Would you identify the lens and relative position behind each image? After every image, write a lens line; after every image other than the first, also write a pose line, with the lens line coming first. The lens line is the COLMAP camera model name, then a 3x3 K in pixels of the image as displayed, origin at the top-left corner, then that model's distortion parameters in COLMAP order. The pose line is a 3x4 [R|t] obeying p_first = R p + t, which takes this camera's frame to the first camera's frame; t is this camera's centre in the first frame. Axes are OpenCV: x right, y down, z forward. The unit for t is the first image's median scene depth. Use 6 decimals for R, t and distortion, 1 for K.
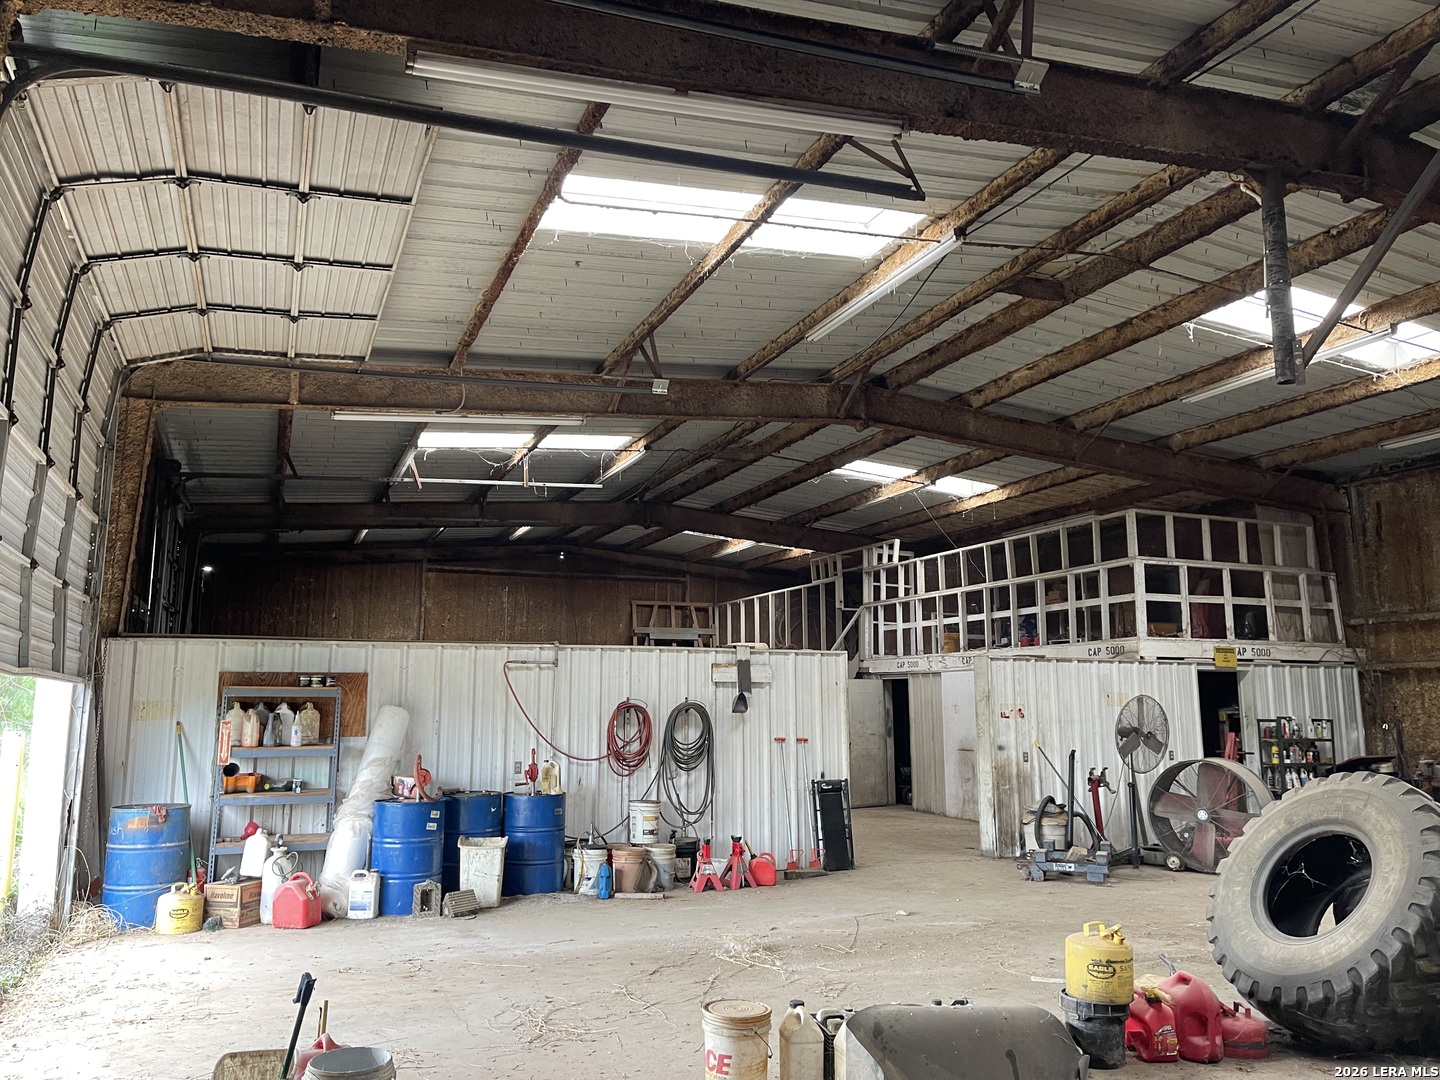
lens RADIAL K [[1082.5, 0, 708.3], [0, 1082.5, 542.9], [0, 0, 1]] dist [0.075283, -0.101048]
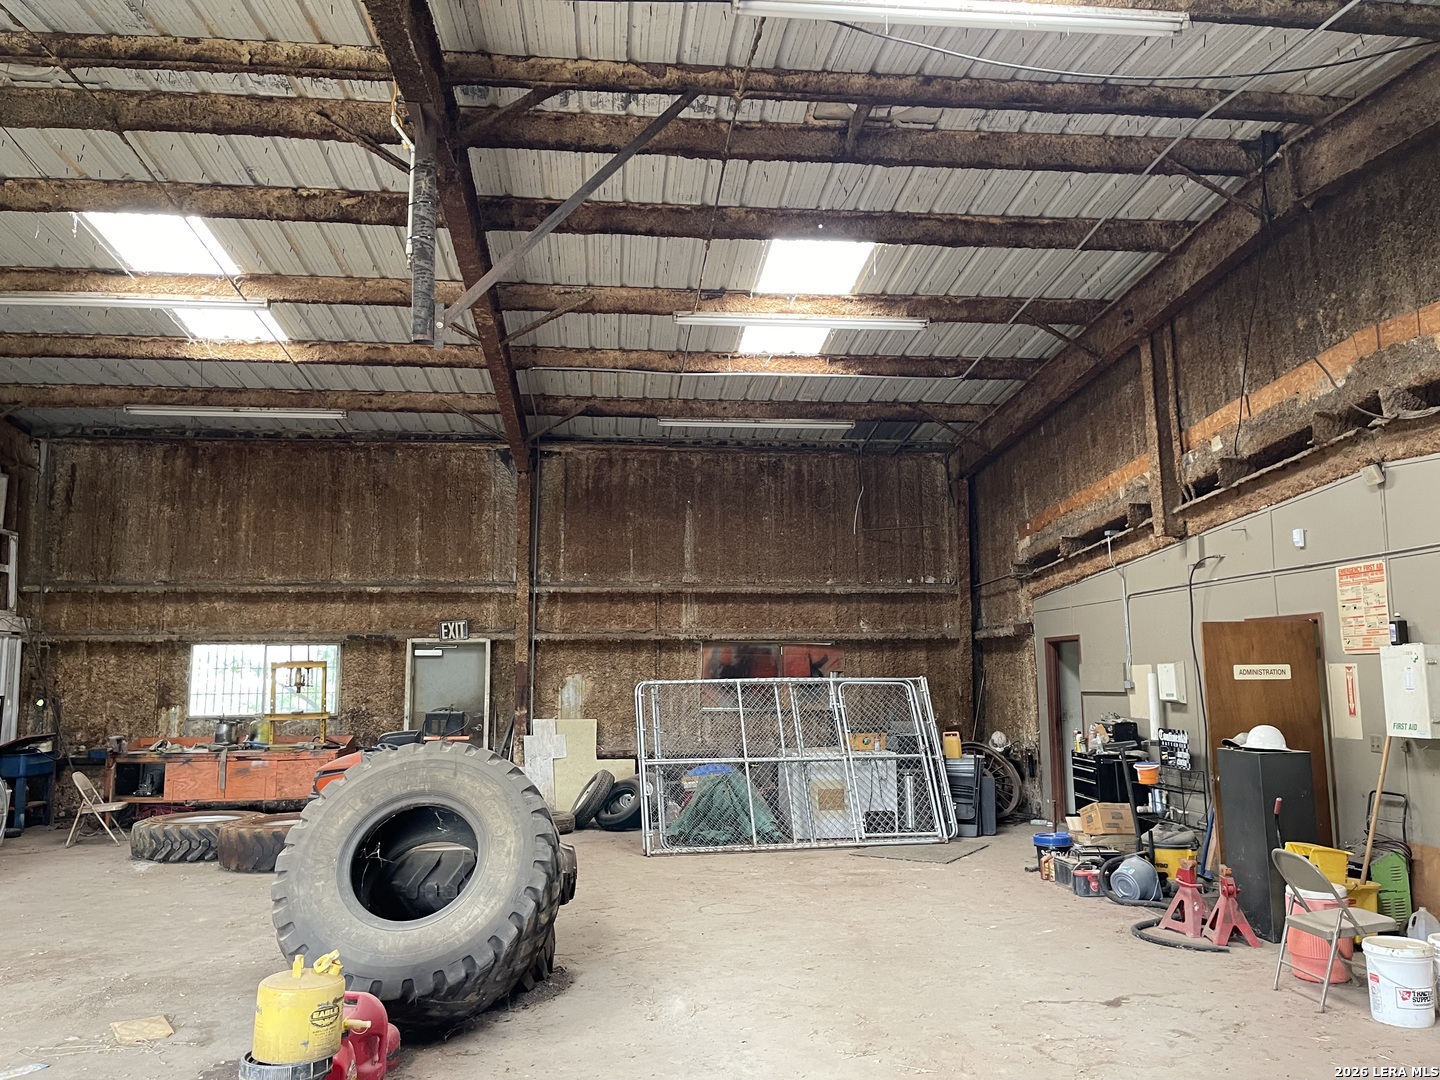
lens RADIAL K [[1082.5, 0, 717.8], [0, 1082.5, 537.3], [0, 0, 1]] dist [0.075283, -0.101048]
pose [[0.278638, 0.123152, 0.952468, -0.128307], [-0.138136, 0.986571, -0.087151, 0.031005], [-0.950410, -0.107286, 0.291908, 0.199287]]
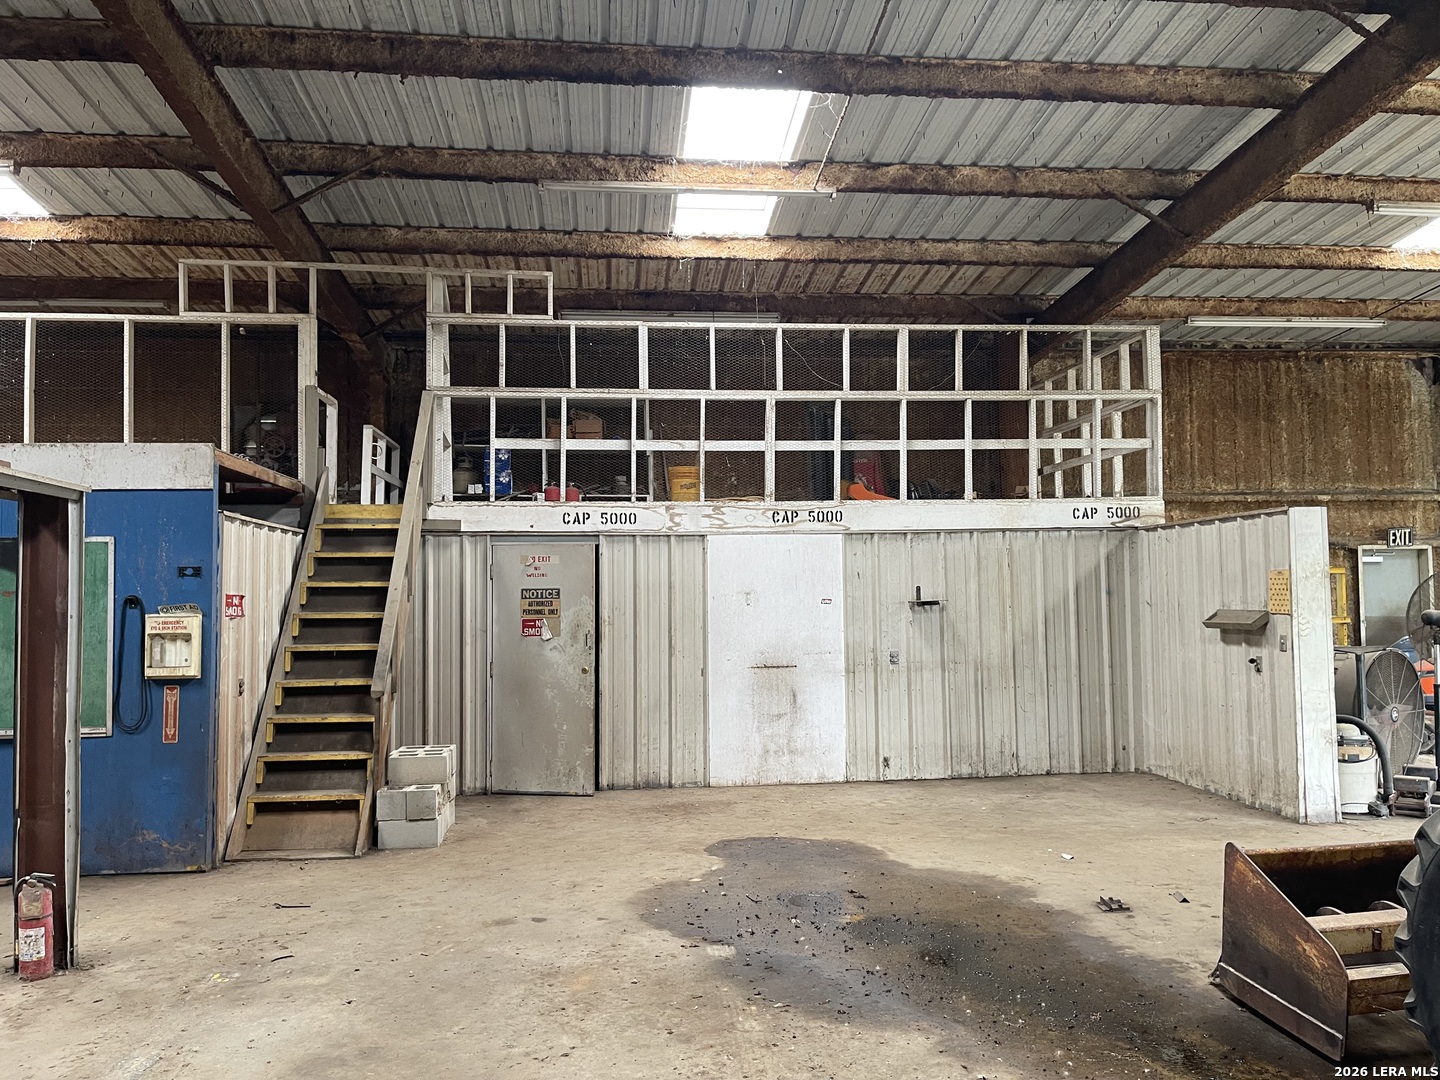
lens RADIAL K [[1082.5, 0, 732.0], [0, 1082.5, 554.9], [0, 0, 1]] dist [0.075283, -0.101048]
pose [[0.267485, 0.029710, 0.963104, -0.382895], [-0.129370, 0.991582, 0.005342, 0.149437], [-0.954838, -0.126026, 0.269076, 1.003113]]
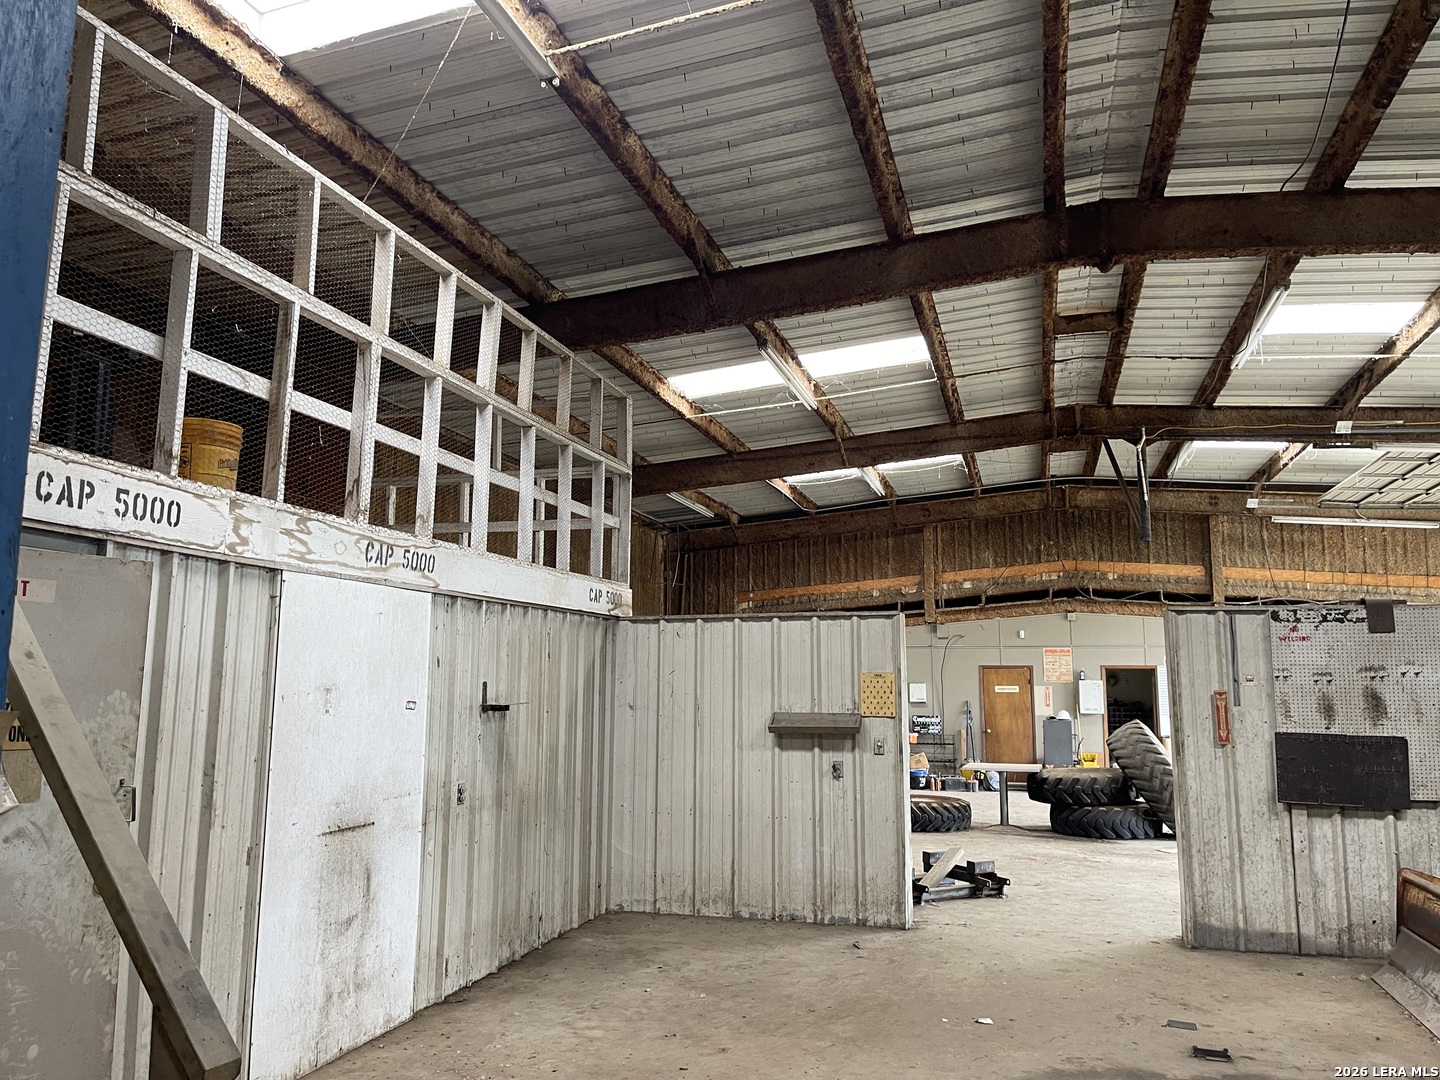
lens RADIAL K [[1082.5, 0, 724.7], [0, 1082.5, 540.9], [0, 0, 1]] dist [0.075283, -0.101048]
pose [[-0.788086, 0.079059, 0.610468, -0.056226], [-0.095907, 0.963838, -0.248634, 0.204713], [-0.608048, -0.254493, -0.752004, 1.371772]]
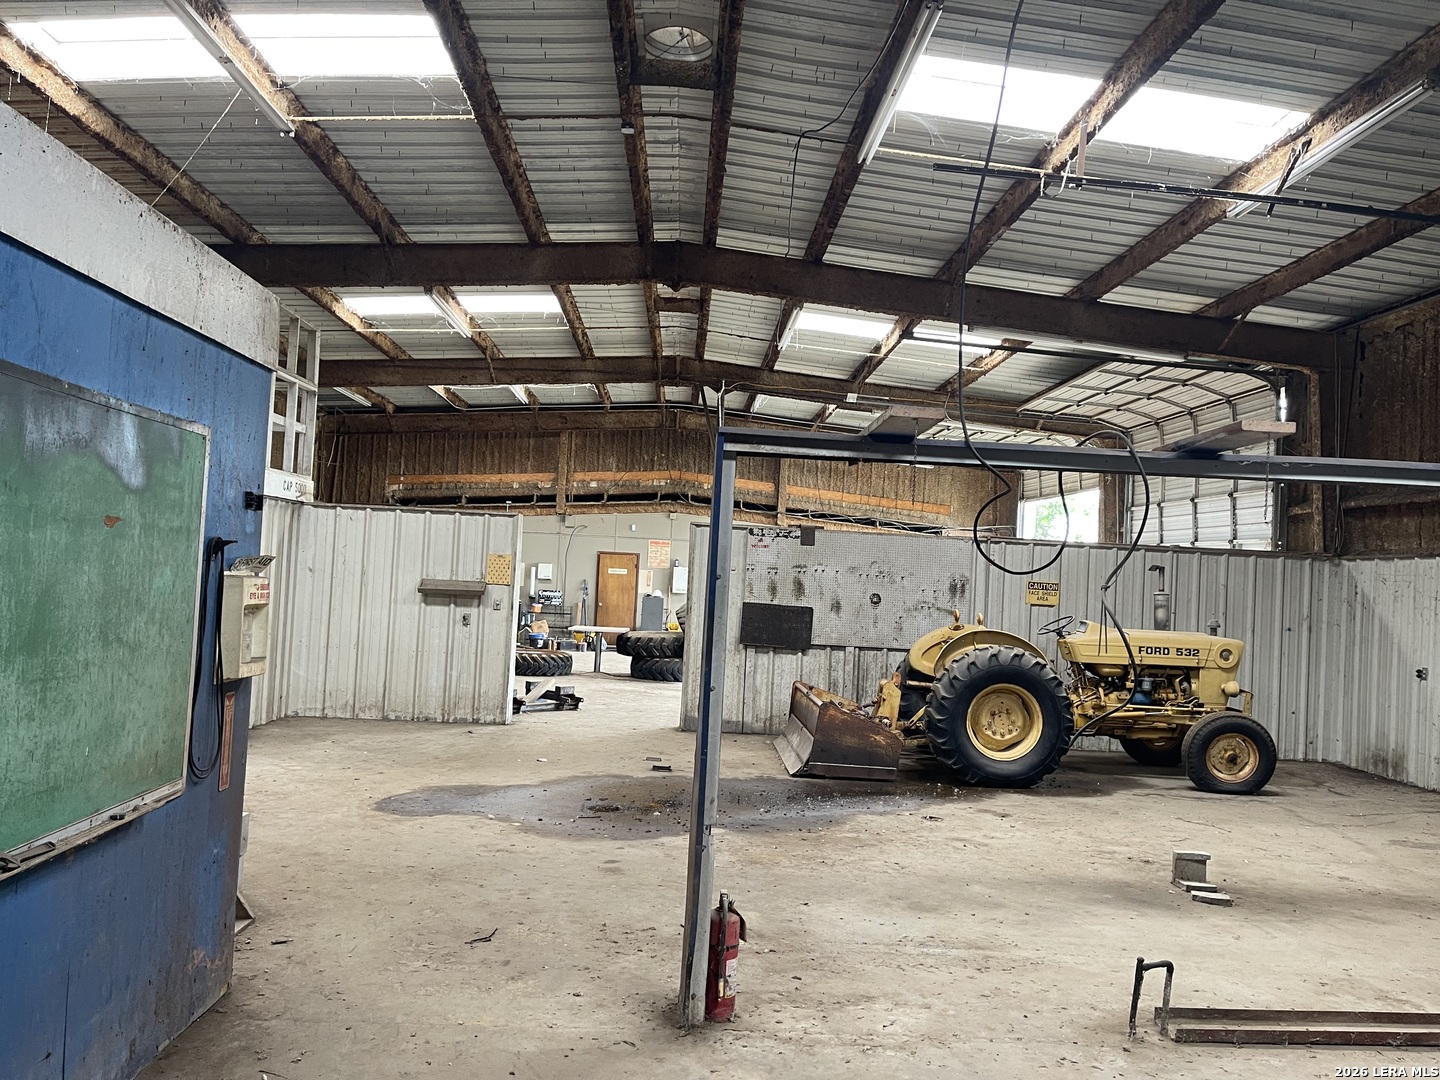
lens RADIAL K [[1082.5, 0, 739.5], [0, 1082.5, 552.0], [0, 0, 1]] dist [0.075283, -0.101048]
pose [[-0.945698, -0.041507, 0.322387, -0.199868], [-0.099397, 0.981232, -0.165242, 0.237678], [-0.309478, -0.188313, -0.932074, 1.583348]]
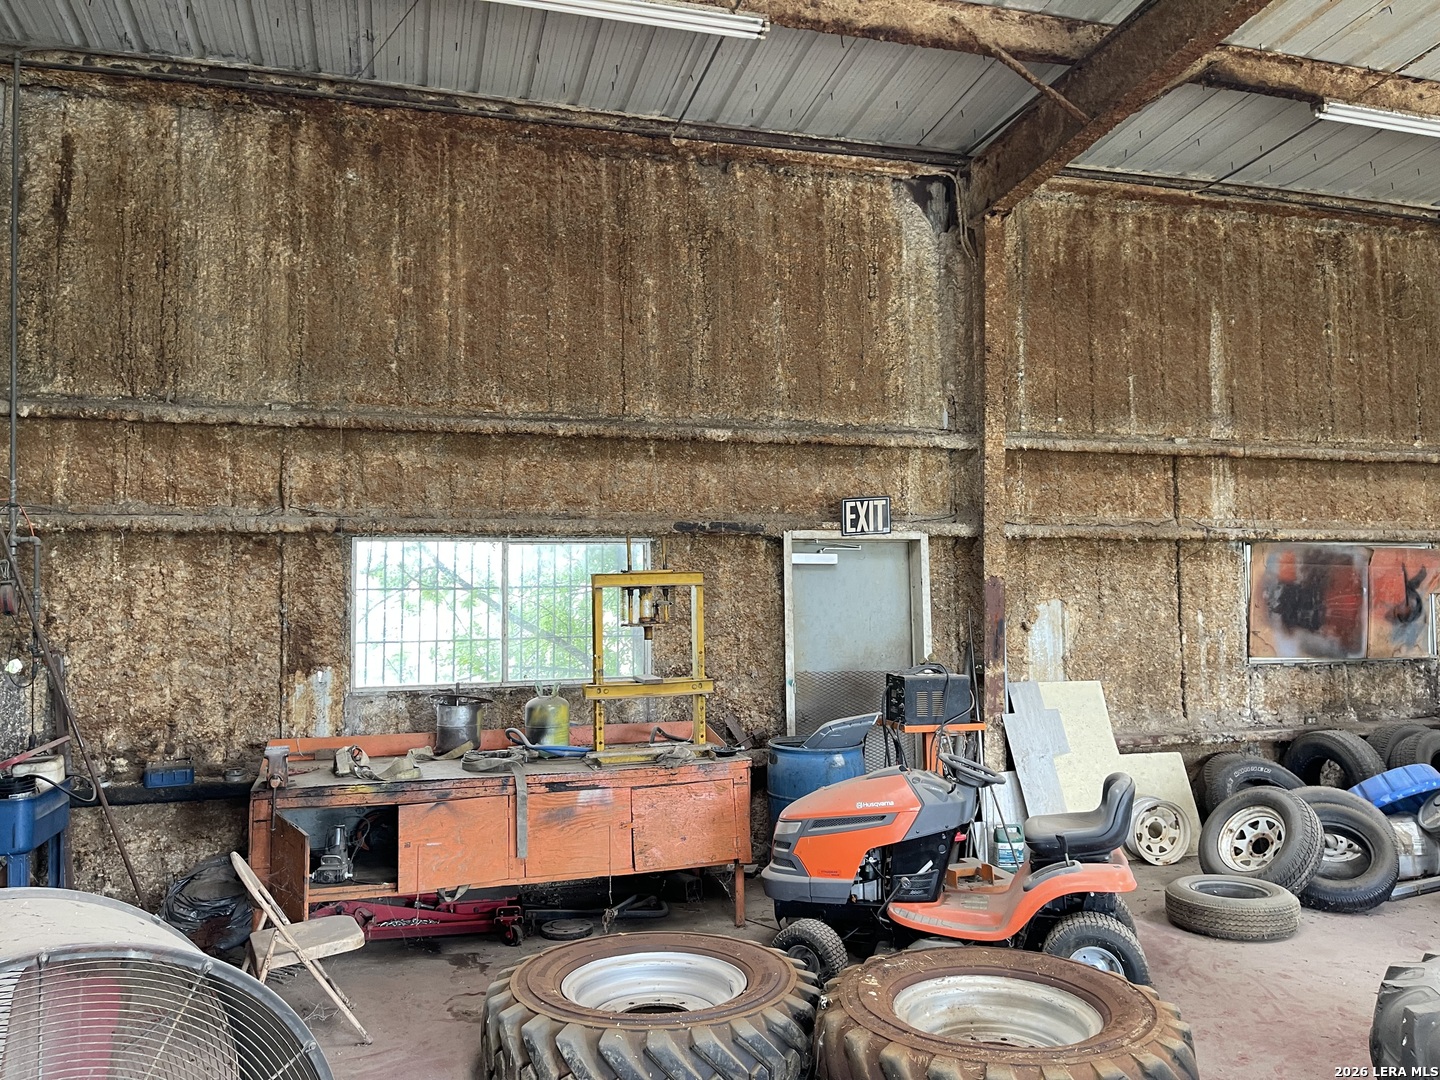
lens RADIAL K [[1082.5, 0, 712.4], [0, 1082.5, 537.8], [0, 0, 1]] dist [0.075283, -0.101048]
pose [[0.099931, 0.059688, 0.993202, 0.232156], [-0.137353, 0.989470, -0.045644, 0.103267], [-0.985468, -0.131858, 0.107077, 0.710130]]
